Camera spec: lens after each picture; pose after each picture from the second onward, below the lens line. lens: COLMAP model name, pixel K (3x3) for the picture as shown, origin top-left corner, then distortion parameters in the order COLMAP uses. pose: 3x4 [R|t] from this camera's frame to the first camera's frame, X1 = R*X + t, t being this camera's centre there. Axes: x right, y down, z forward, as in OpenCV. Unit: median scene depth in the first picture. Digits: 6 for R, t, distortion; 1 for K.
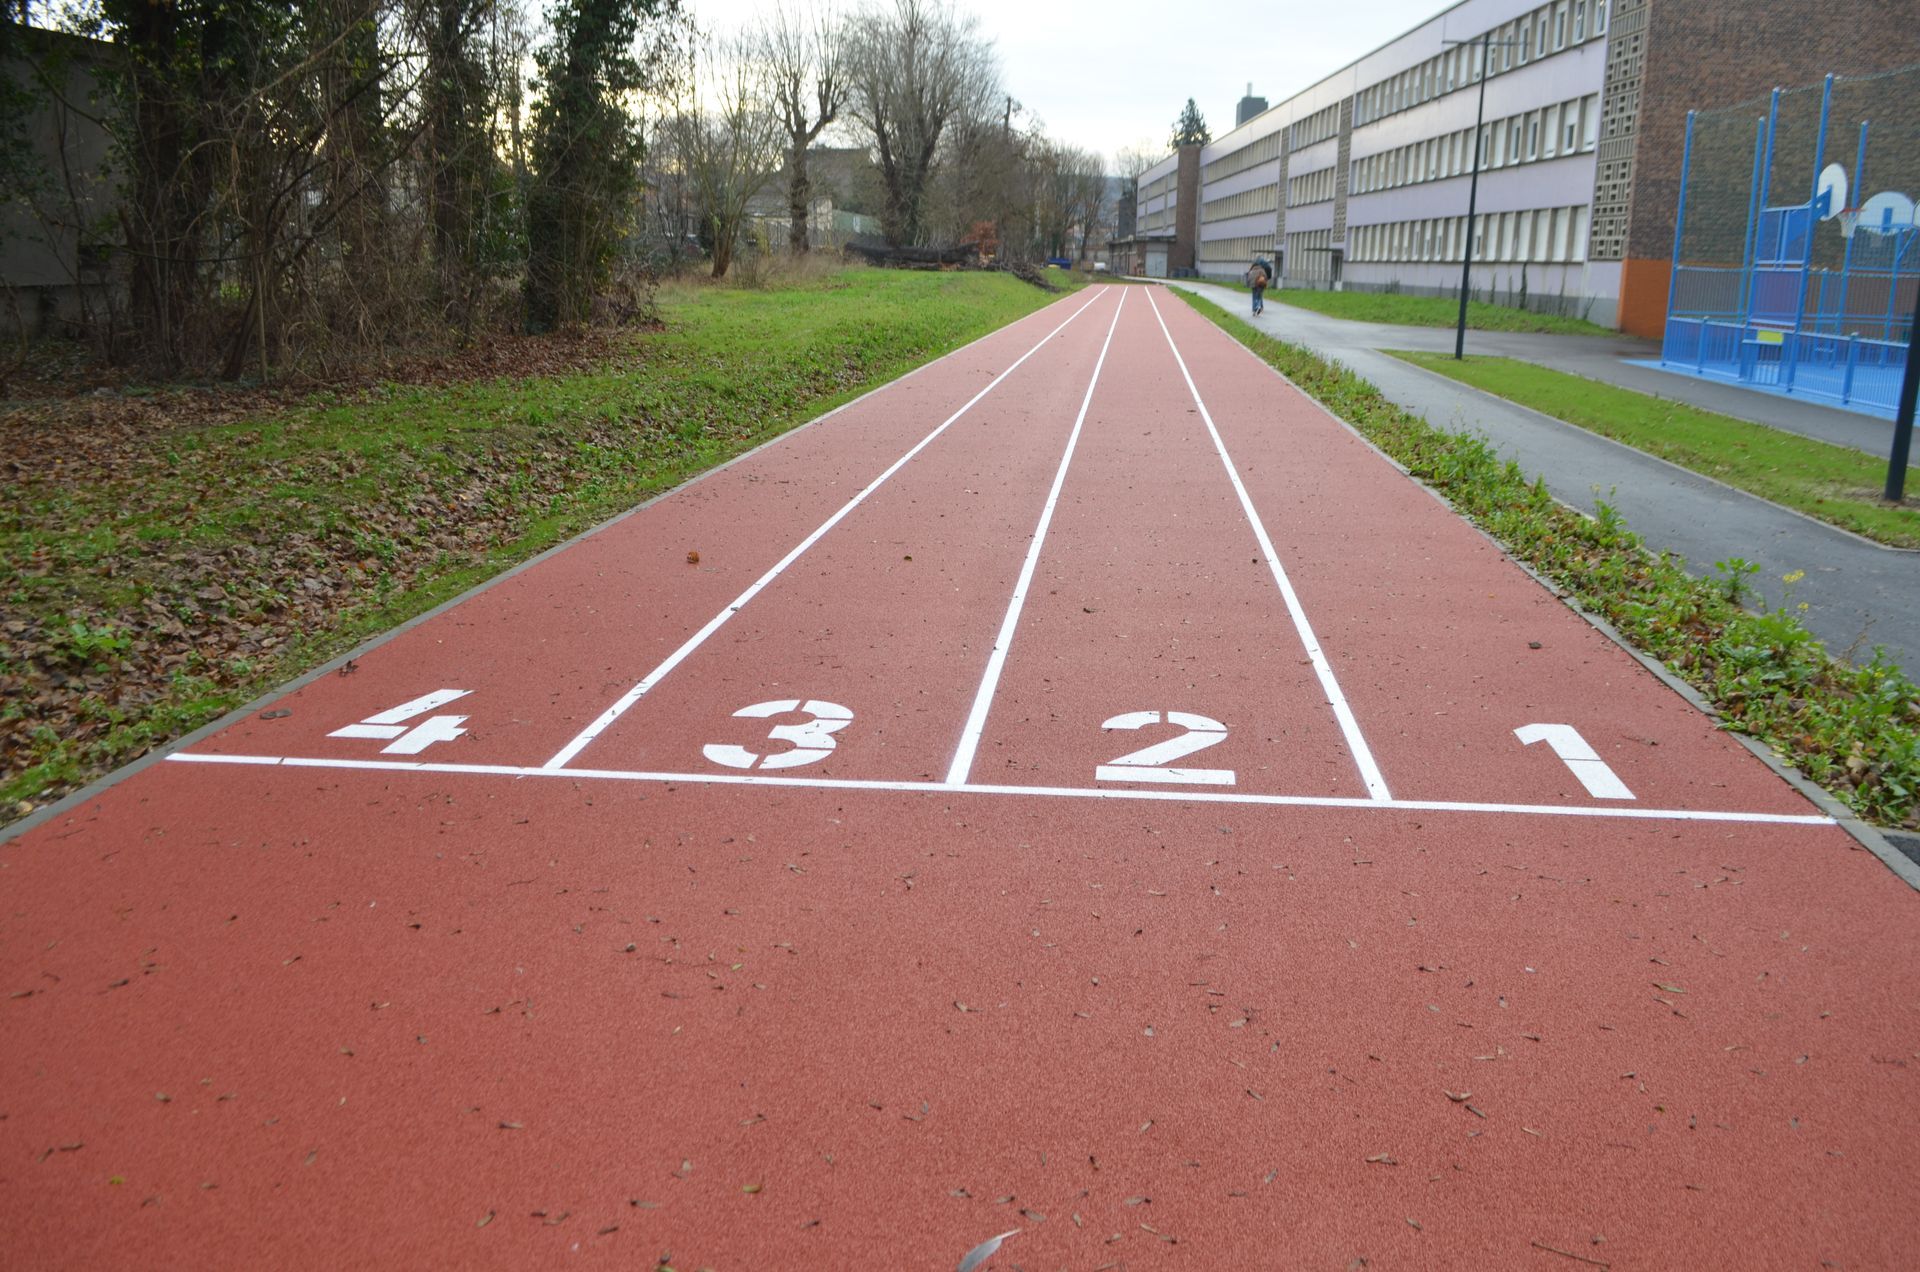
lens RADIAL K [[1486.2, 0, 960.0], [0, 1486.2, 636.0], [0, 0, 1]] dist [-0.085293, -0.001827]
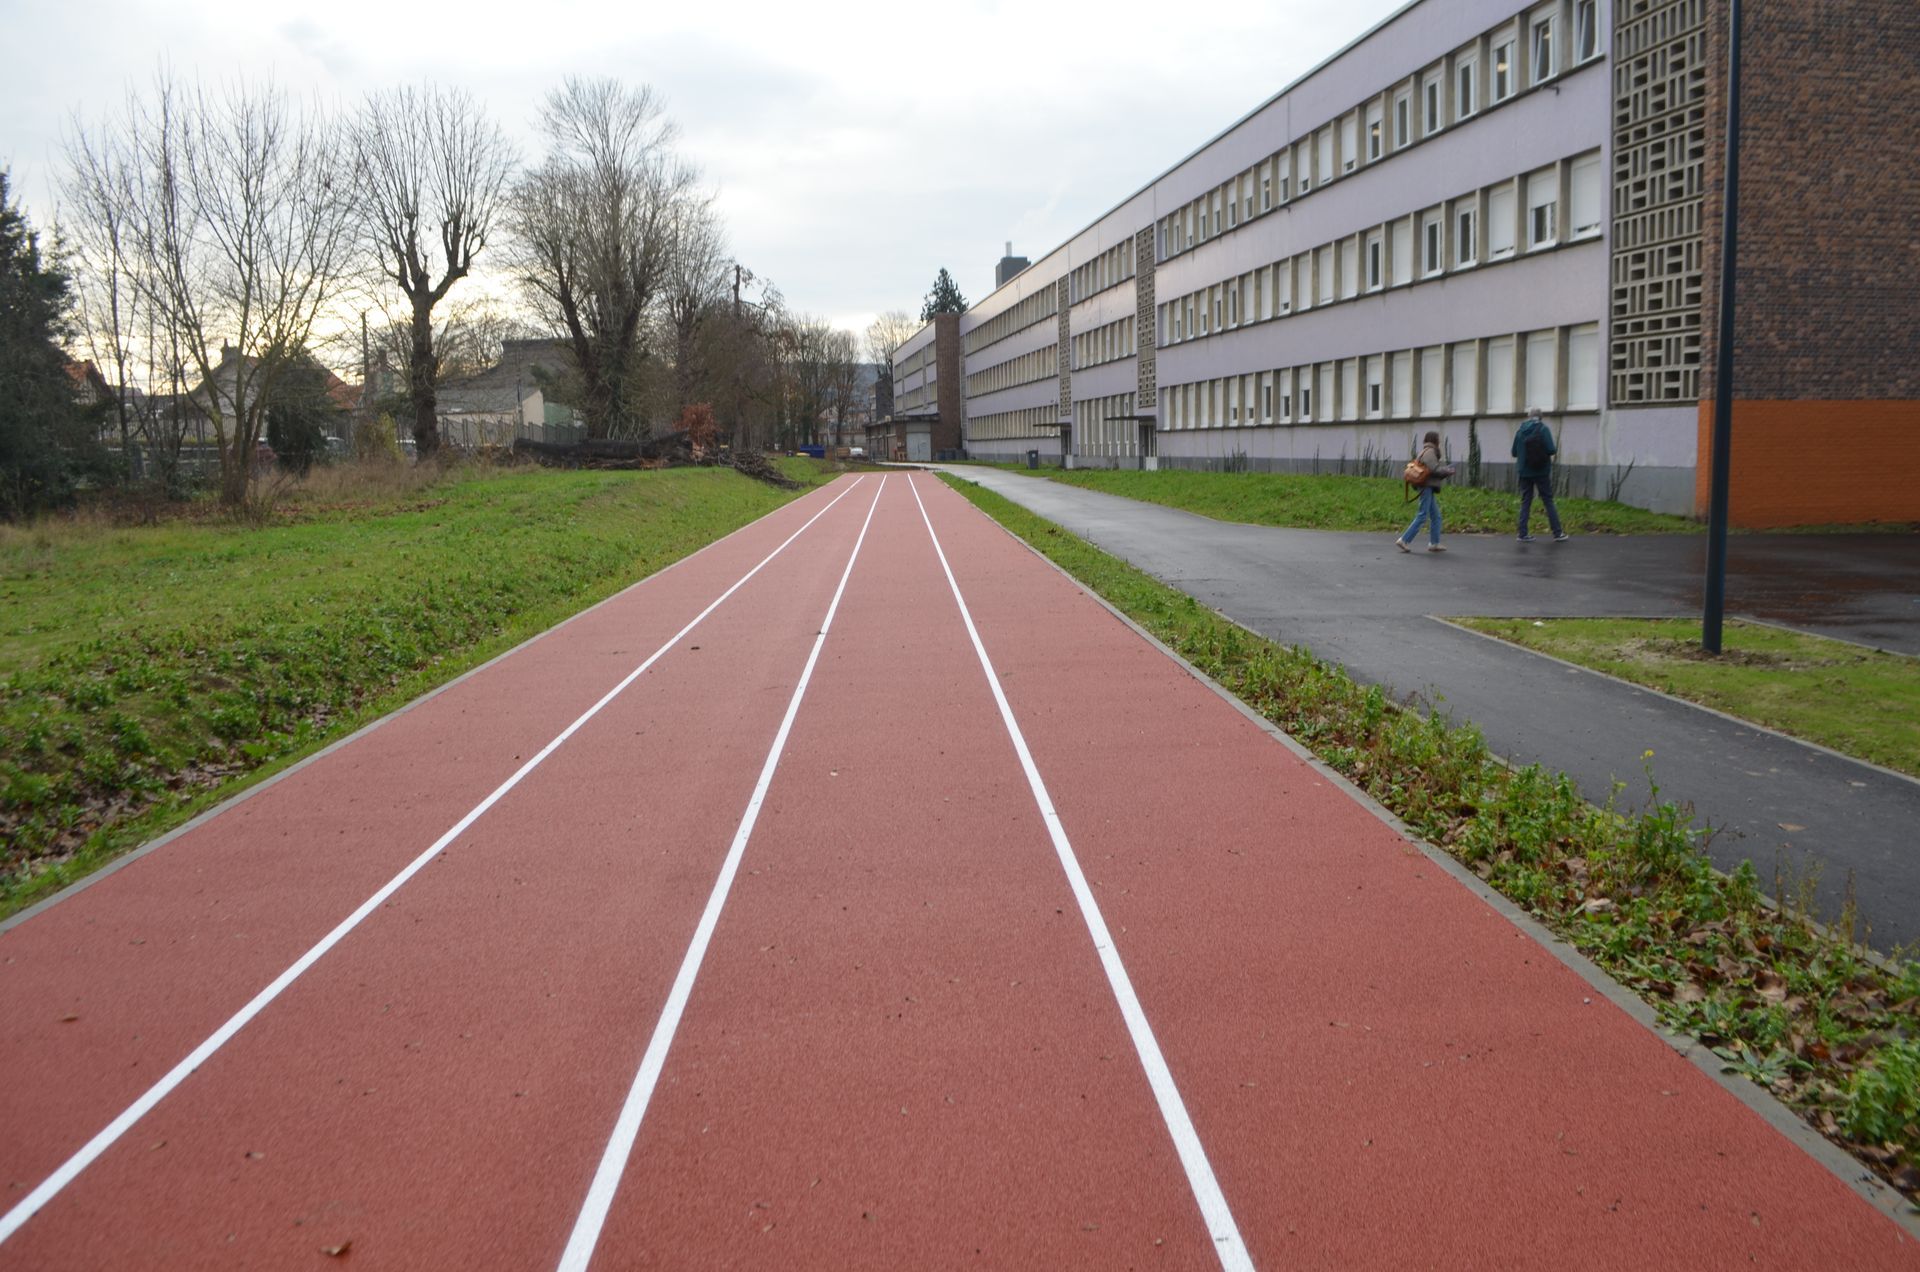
lens RADIAL K [[1402.8, 0, 960.0], [0, 1402.8, 636.0], [0, 0, 1]] dist [-0.098274, 0.001585]
pose [[0.986587, -0.062876, 0.150640, 0.033698], [0.079600, 0.990993, -0.107690, -0.066435], [-0.142512, 0.118237, 0.982706, 0.262232]]
